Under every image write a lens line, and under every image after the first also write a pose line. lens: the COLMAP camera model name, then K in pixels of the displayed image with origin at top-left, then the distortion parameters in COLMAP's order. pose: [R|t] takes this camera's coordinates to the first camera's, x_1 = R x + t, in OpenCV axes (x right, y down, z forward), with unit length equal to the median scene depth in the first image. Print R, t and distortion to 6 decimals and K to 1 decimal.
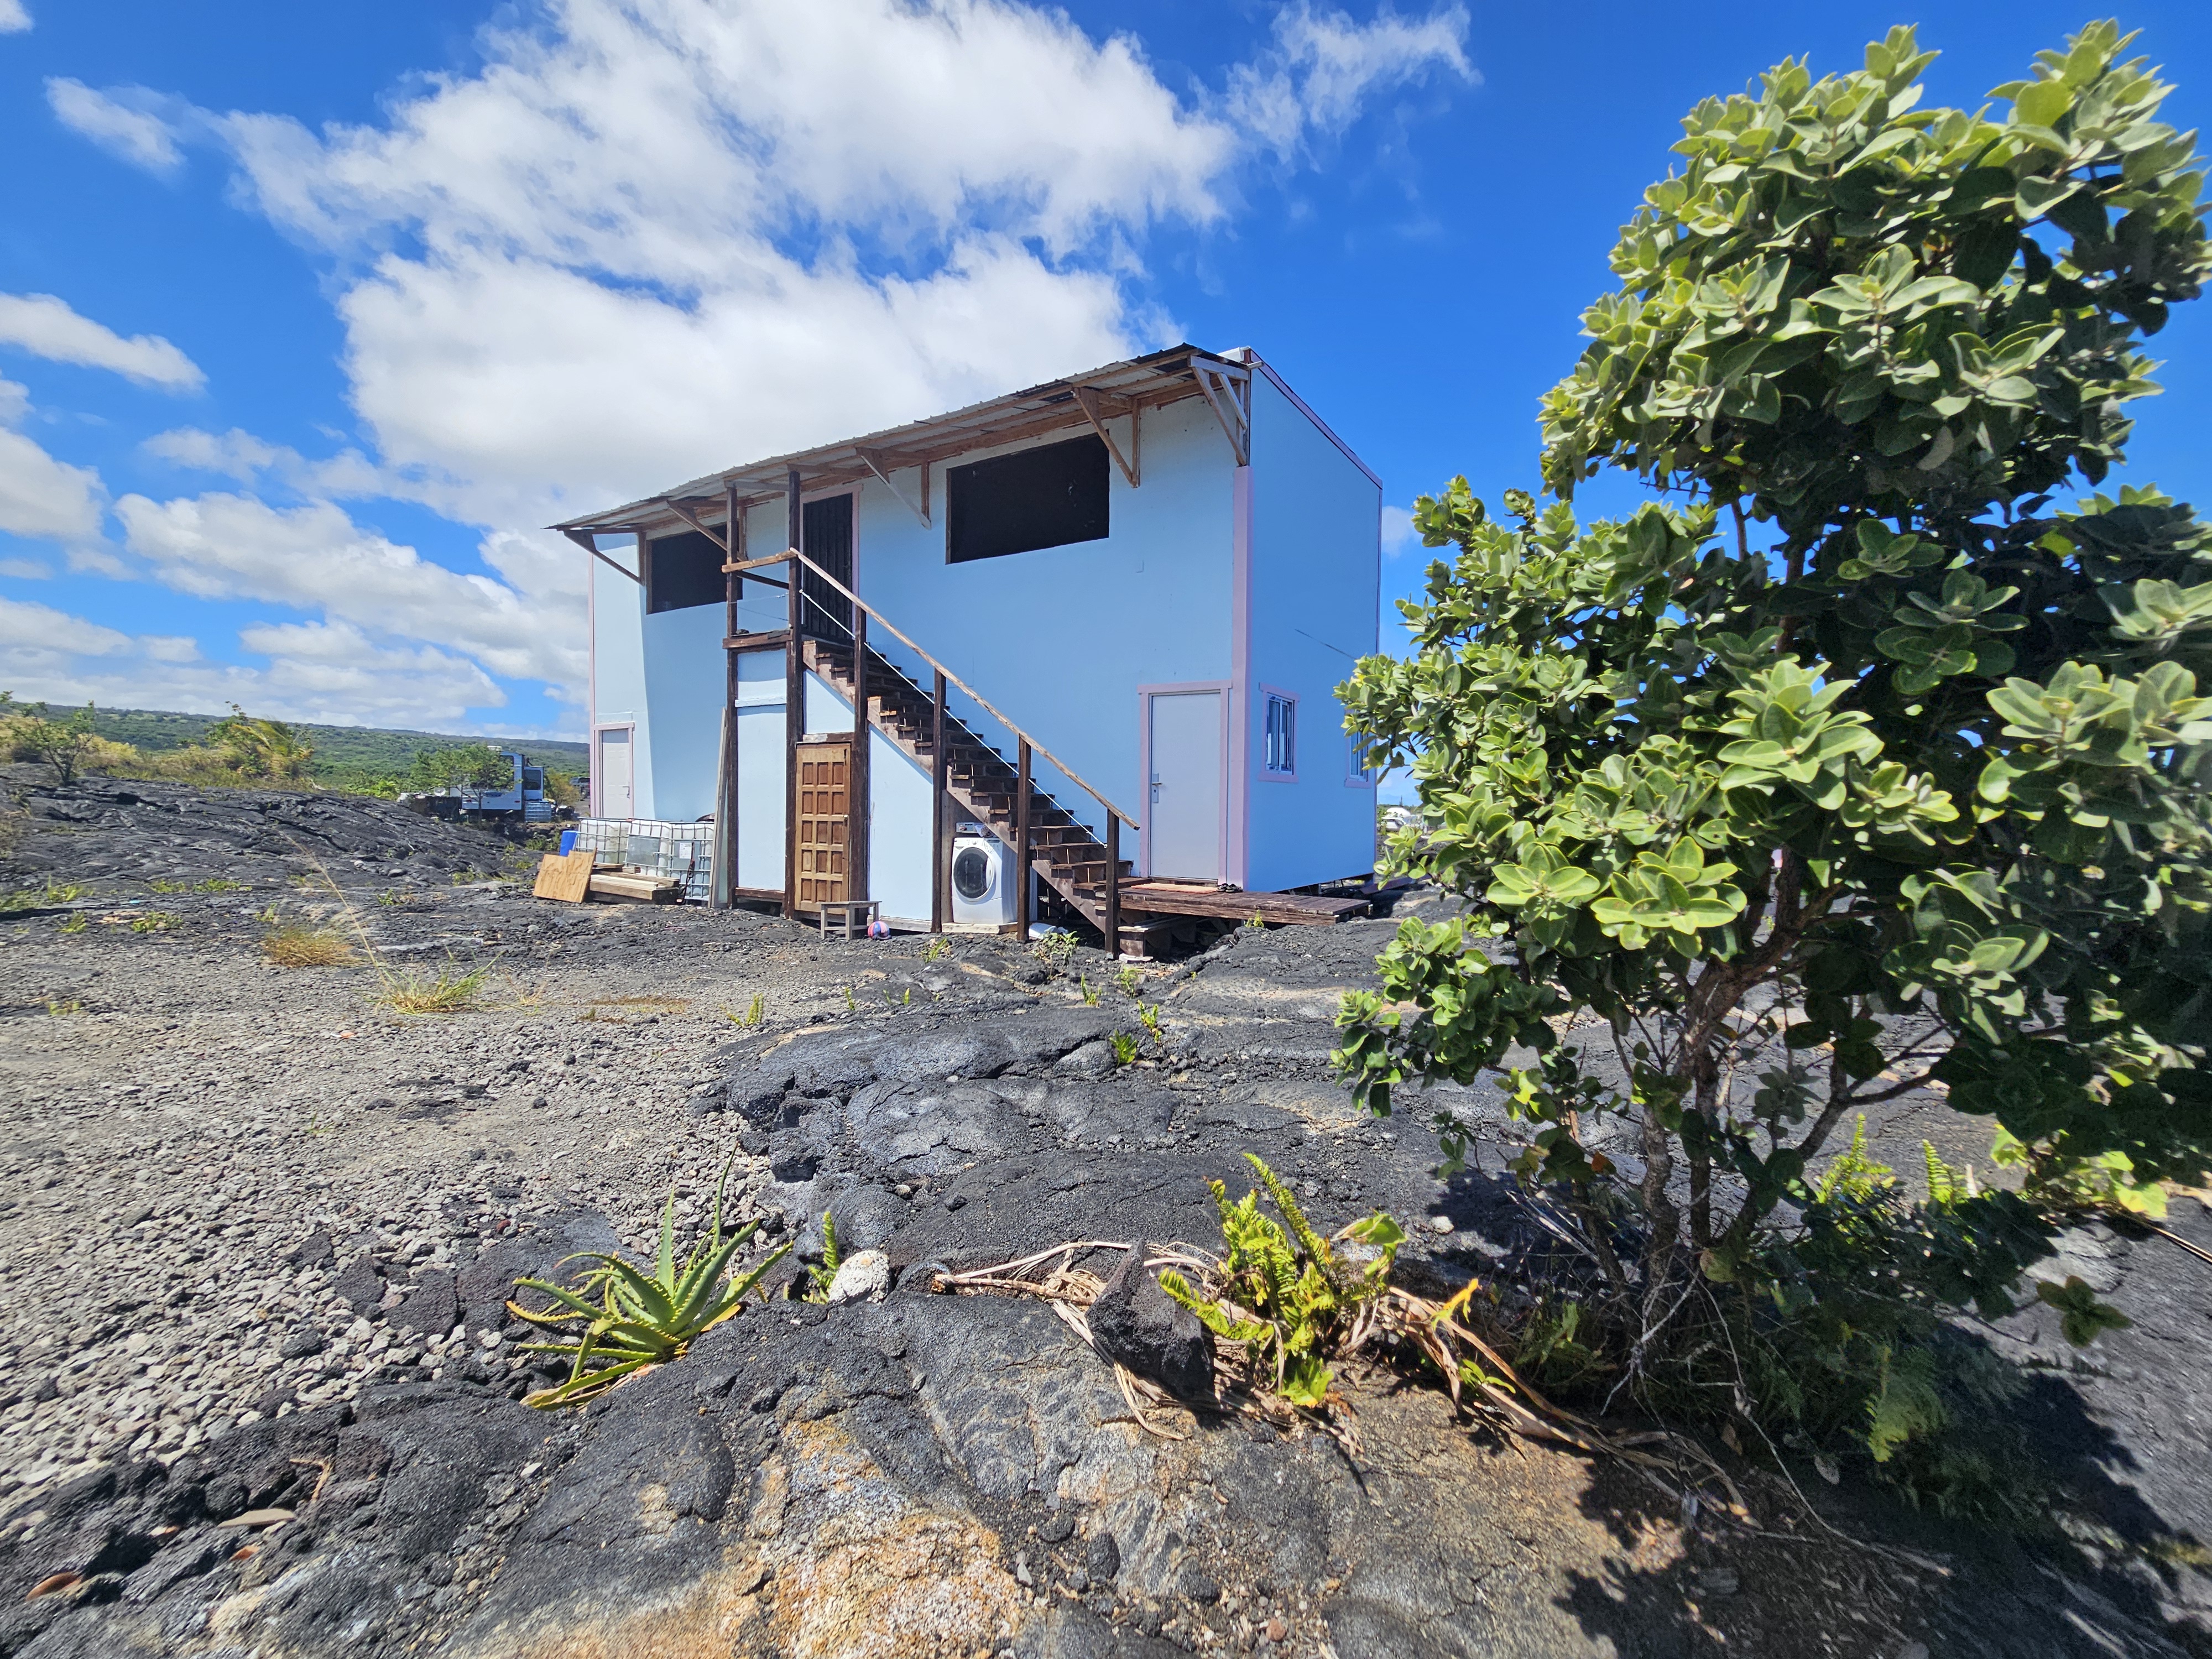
lens RADIAL K [[906.2, 0, 1119.5], [0, 906.2, 825.2], [0, 0, 1]] dist [0.000492, -0.001070]
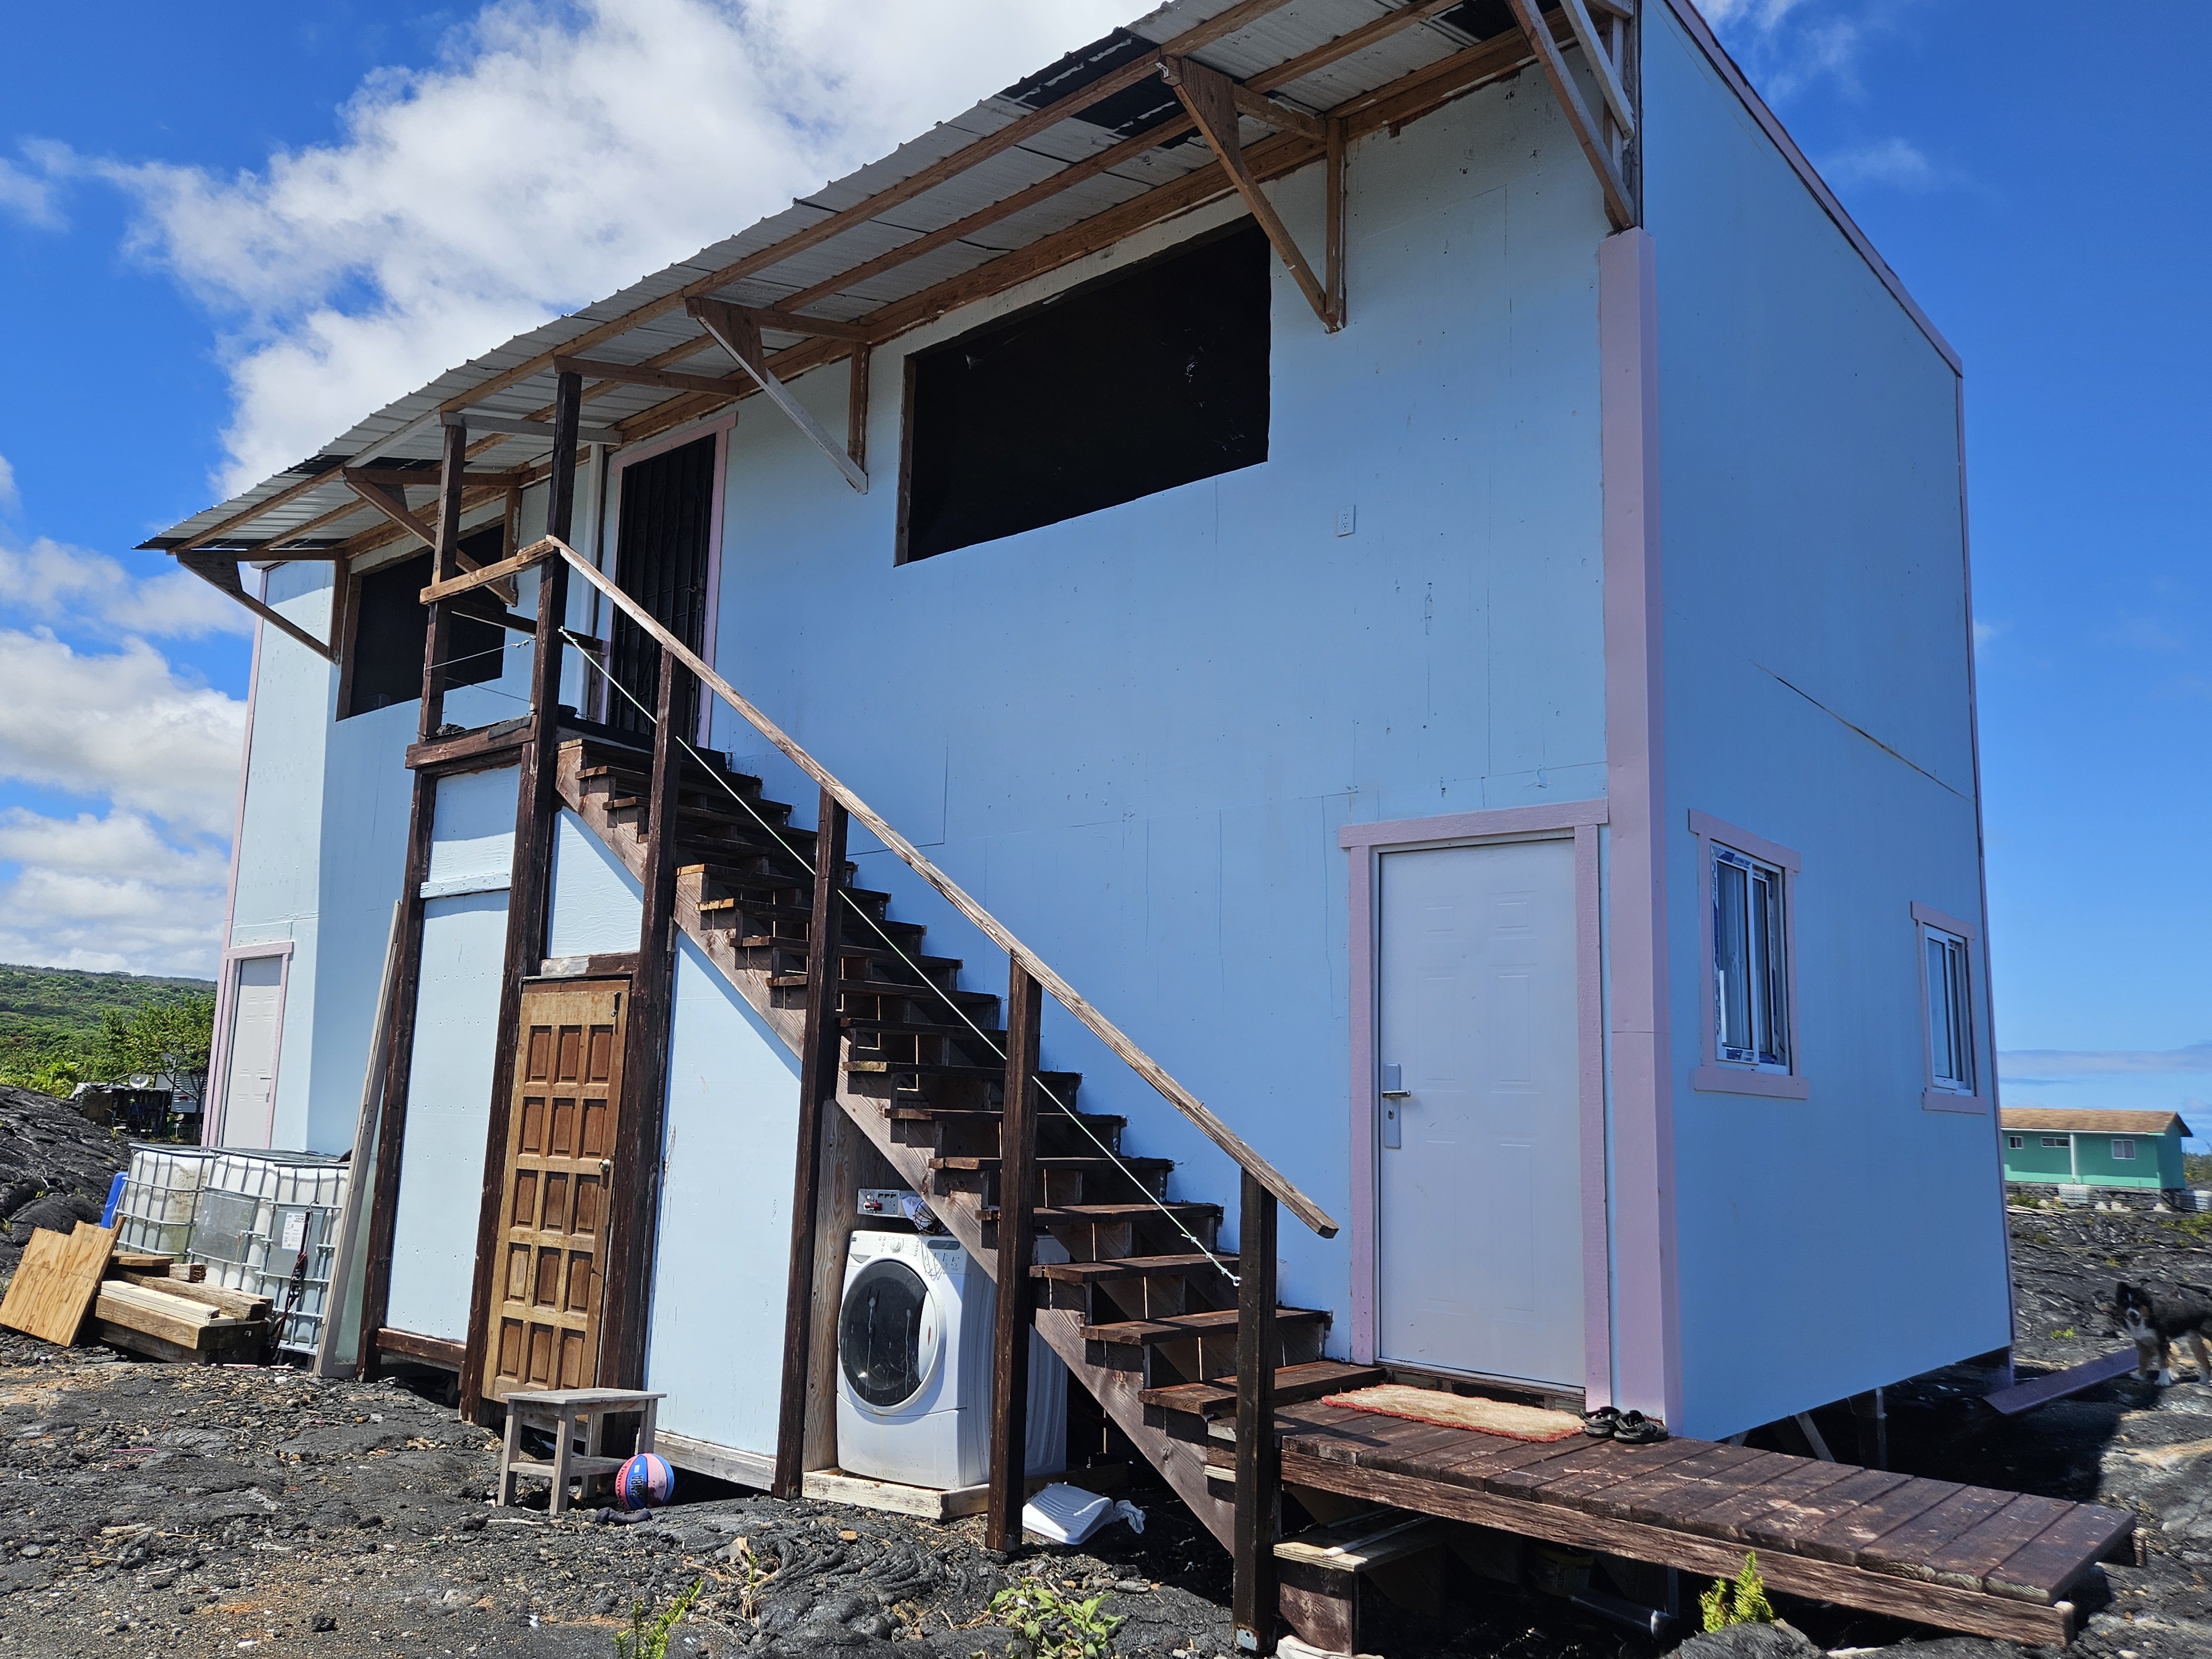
lens RADIAL K [[1617.7, 0, 1110.3], [0, 1617.7, 859.0], [0, 0, 1]] dist [0.034448, -0.006305]
pose [[0.989084, -0.003880, -0.147305, 0.022998], [-0.022839, 0.983537, -0.179256, -0.018633], [0.145575, 0.180664, 0.972712, 0.324810]]
